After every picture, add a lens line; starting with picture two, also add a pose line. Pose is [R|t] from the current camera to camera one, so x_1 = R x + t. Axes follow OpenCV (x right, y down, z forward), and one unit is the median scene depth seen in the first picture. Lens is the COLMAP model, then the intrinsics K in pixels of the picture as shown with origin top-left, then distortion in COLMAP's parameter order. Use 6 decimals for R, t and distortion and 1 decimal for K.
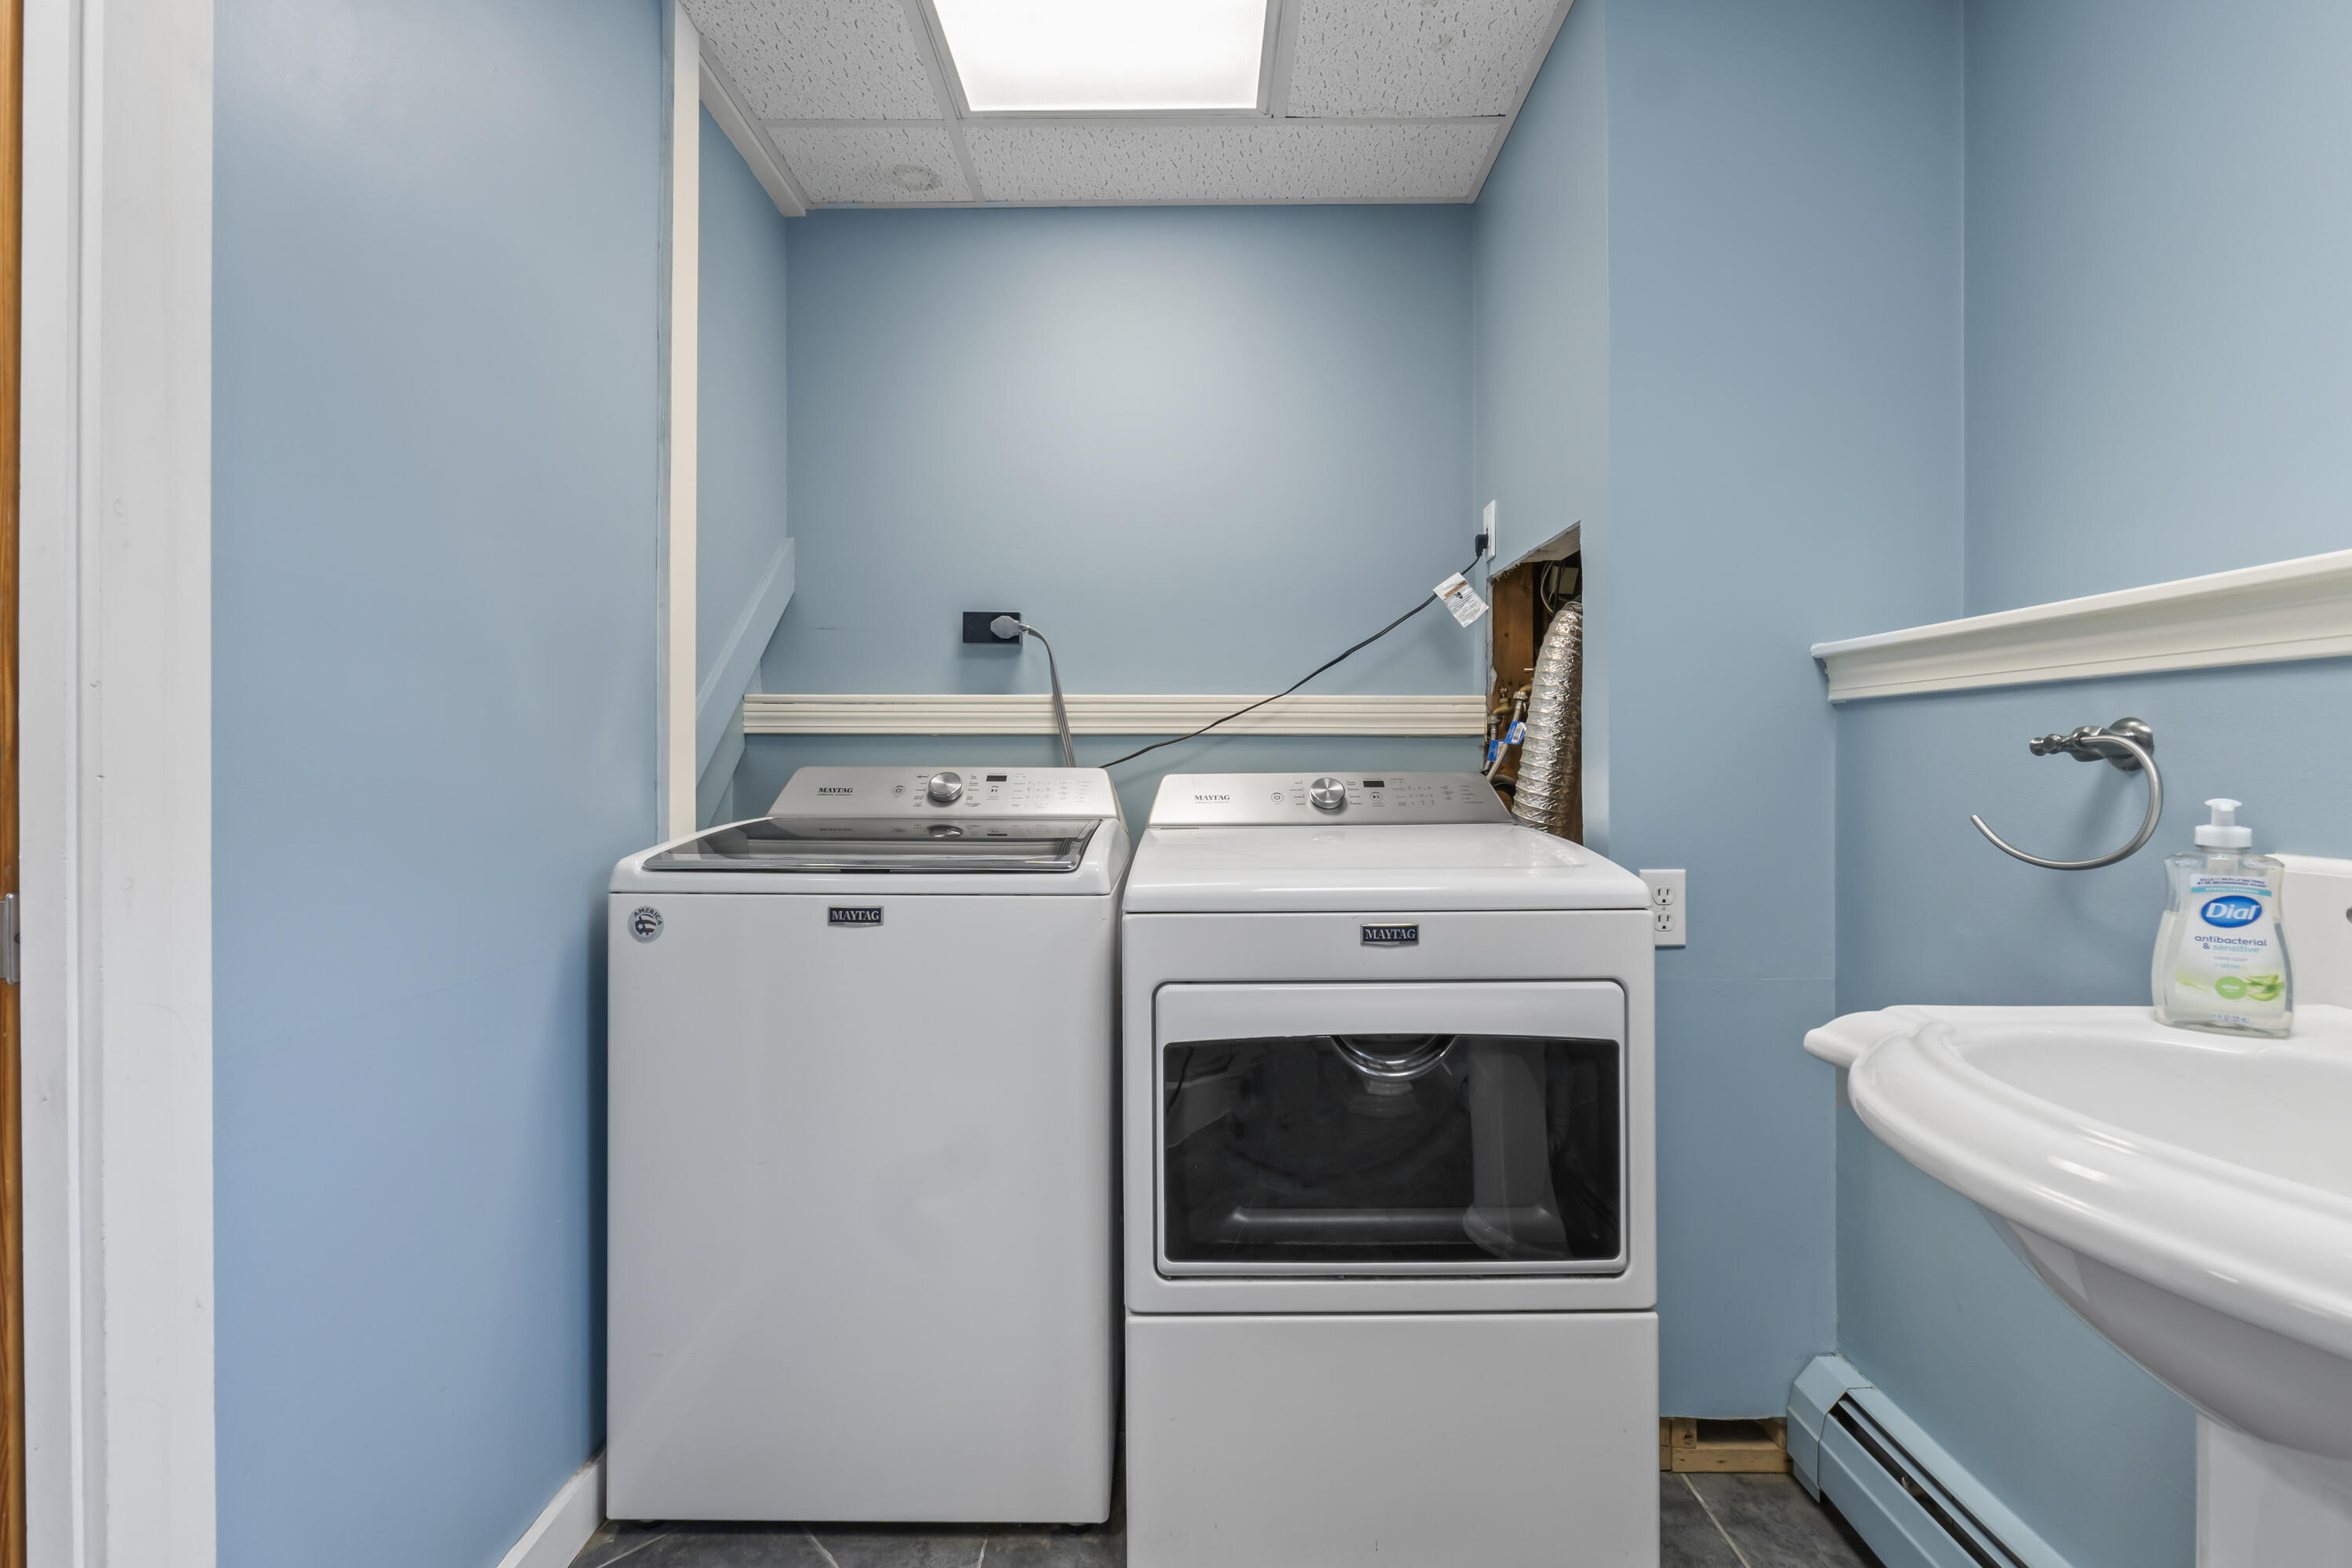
lens RADIAL K [[1038.8, 0, 1176.0], [0, 1038.8, 784.0], [0, 0, 1]] dist [0.030455, 0.000055]
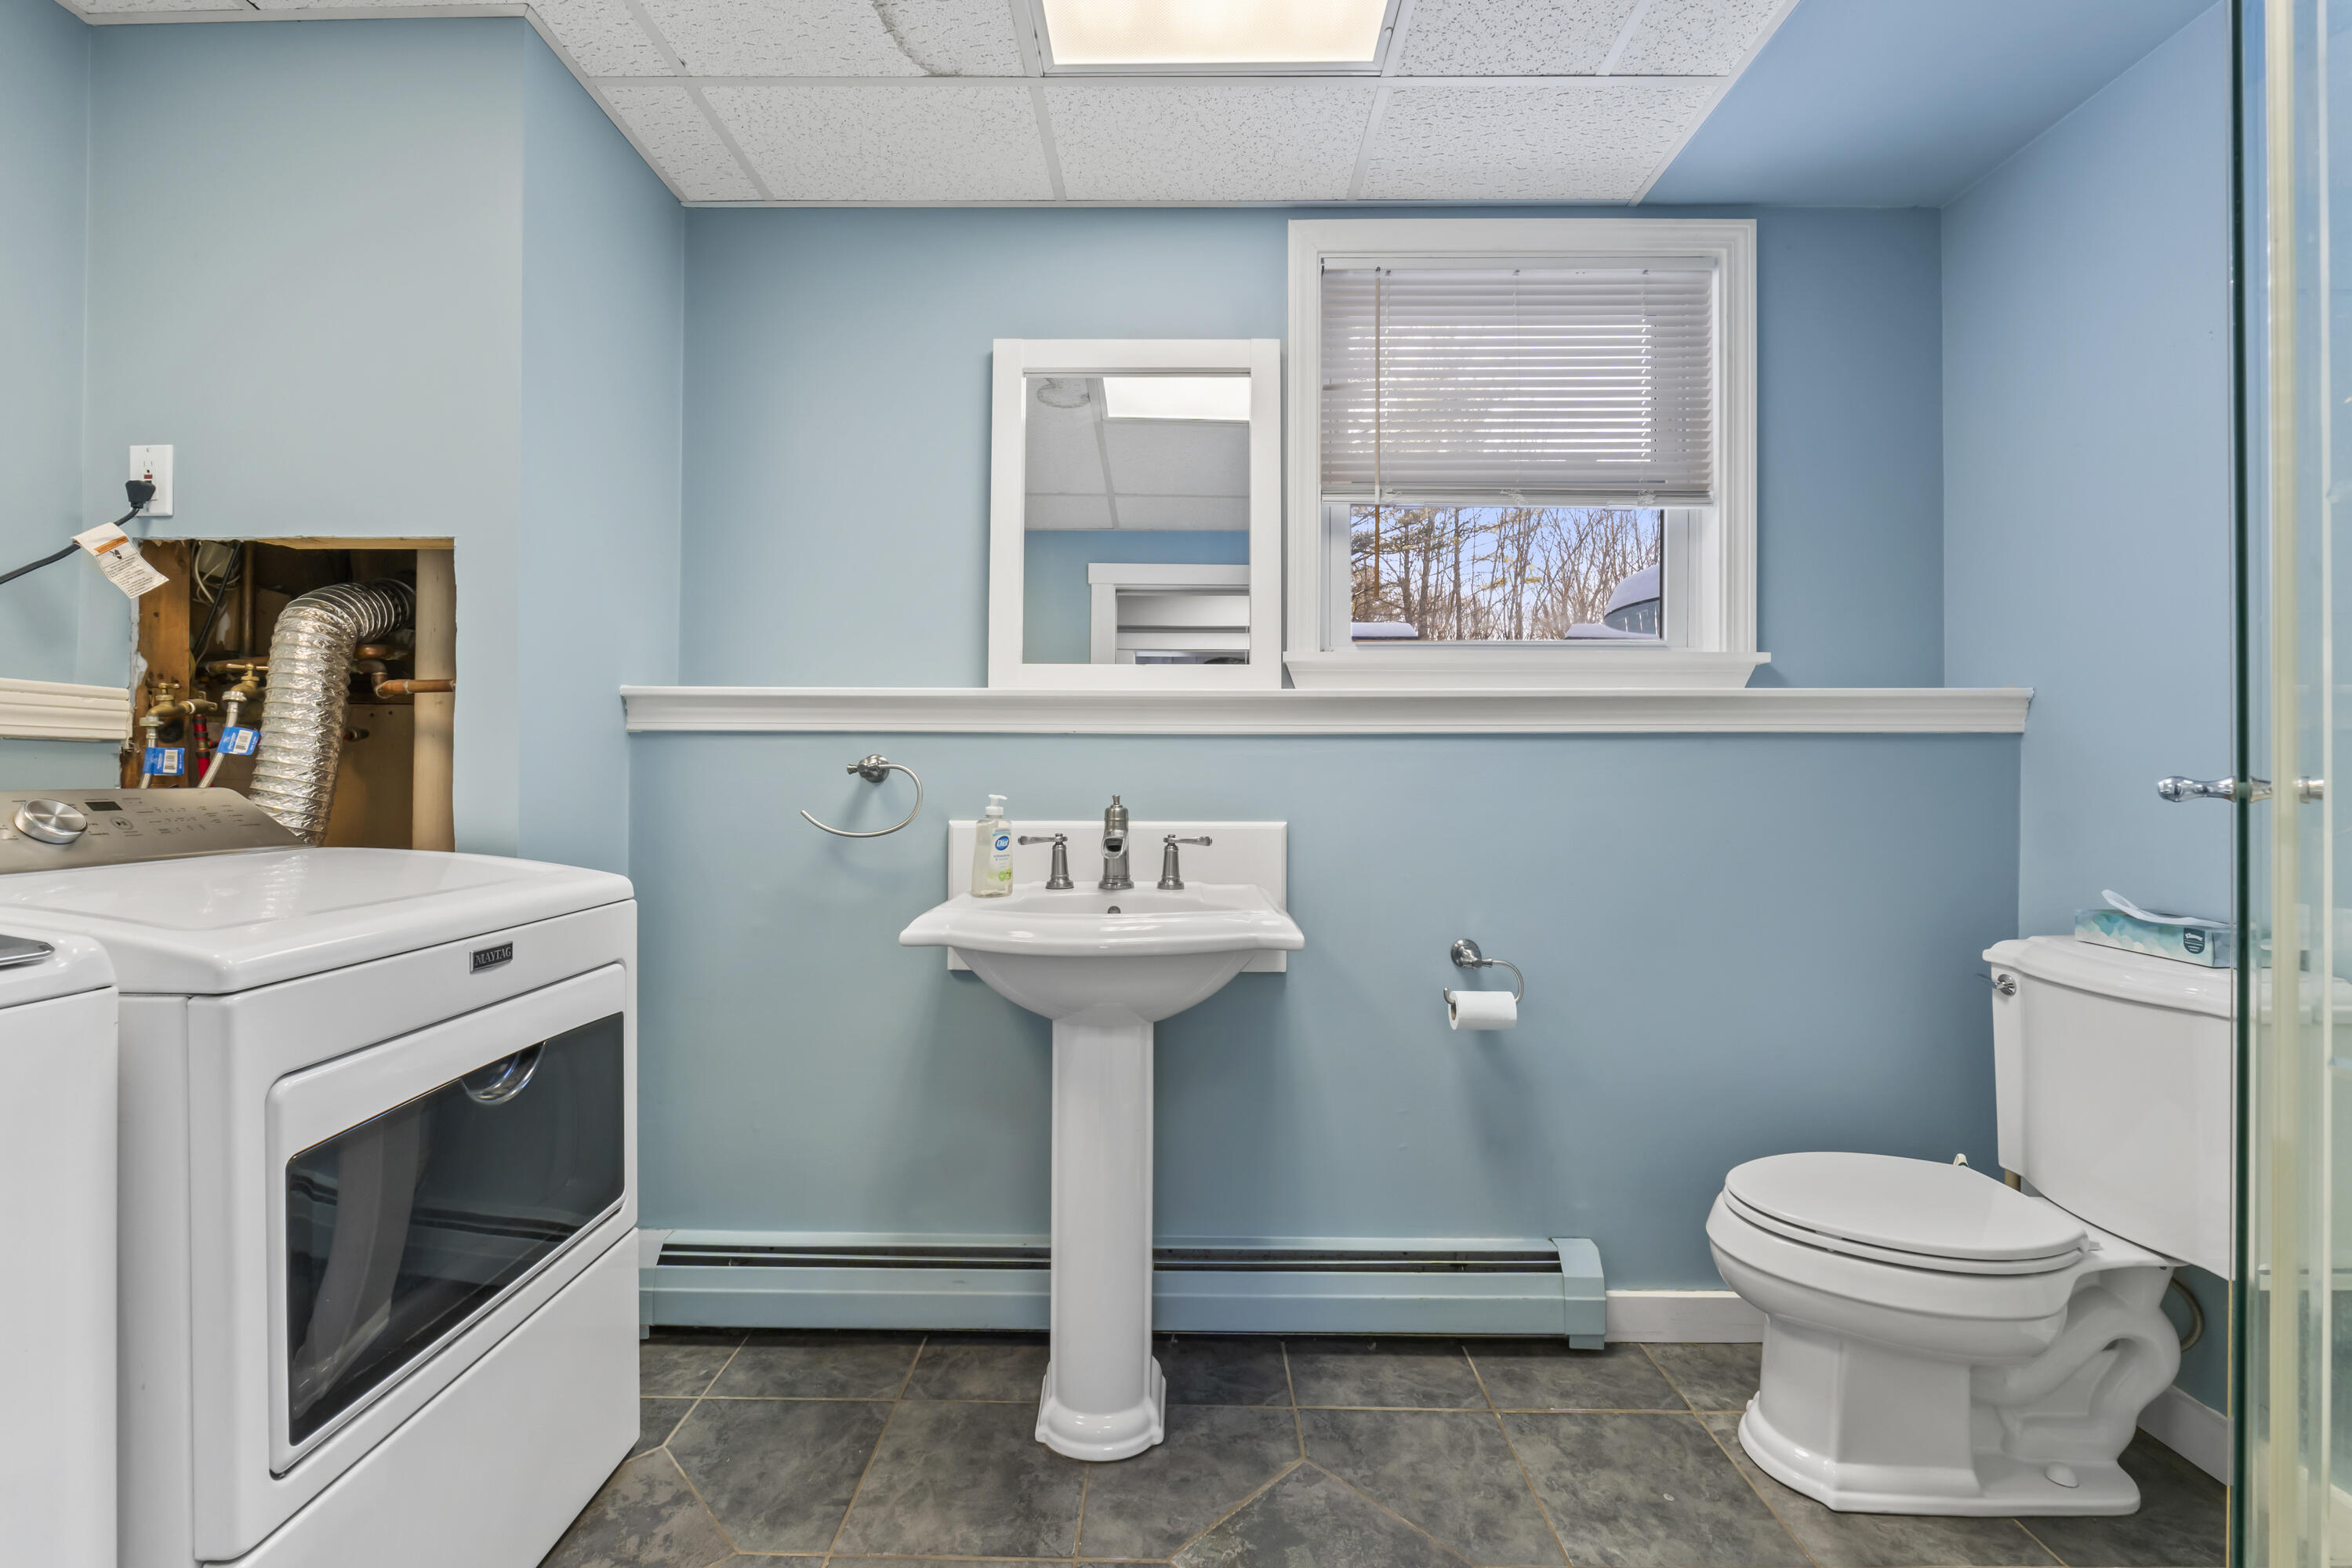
lens RADIAL K [[1006.2, 0, 1179.6], [0, 1006.2, 789.3], [0, 0, 1]] dist [-0.004334, -0.004352]
pose [[0.012581, -0.007692, 0.999891, -0.604814], [0.018472, 0.999802, 0.007458, -0.002799], [-0.999750, 0.018376, 0.012721, 0.307646]]
